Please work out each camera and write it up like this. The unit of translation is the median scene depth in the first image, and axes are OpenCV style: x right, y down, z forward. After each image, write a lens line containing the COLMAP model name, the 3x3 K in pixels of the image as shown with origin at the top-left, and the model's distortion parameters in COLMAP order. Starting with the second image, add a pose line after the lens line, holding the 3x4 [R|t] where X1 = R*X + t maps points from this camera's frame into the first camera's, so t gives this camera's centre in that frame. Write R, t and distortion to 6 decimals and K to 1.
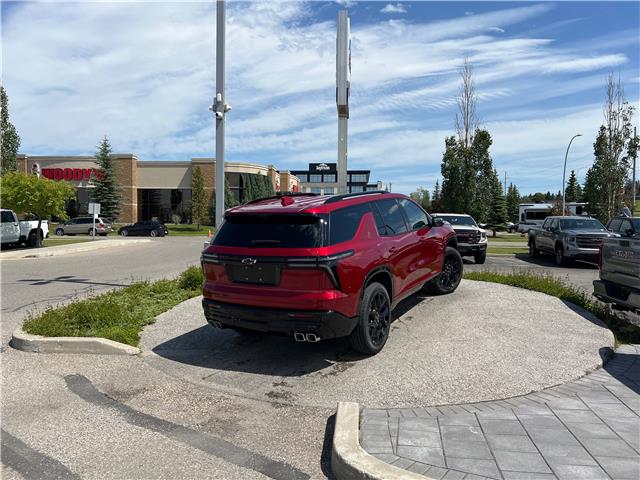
lens RADIAL K [[491.4, 0, 307.7], [0, 491.4, 242.2], [0, 0, 1]] dist [0.010978, -0.006116]
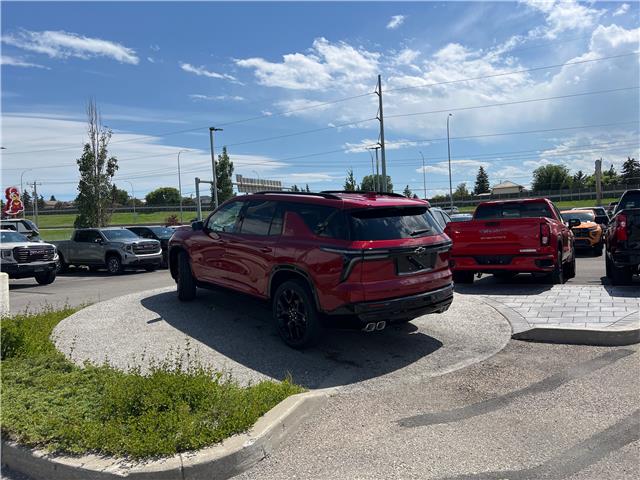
lens RADIAL K [[497.8, 0, 323.2], [0, 497.8, 232.2], [0, 0, 1]] dist [0.069052, -0.094316]
pose [[0.314130, -0.037298, 0.948647, -0.274002], [0.095898, 0.995364, 0.007380, -0.006504], [-0.944524, 0.088655, 0.316250, 0.198004]]
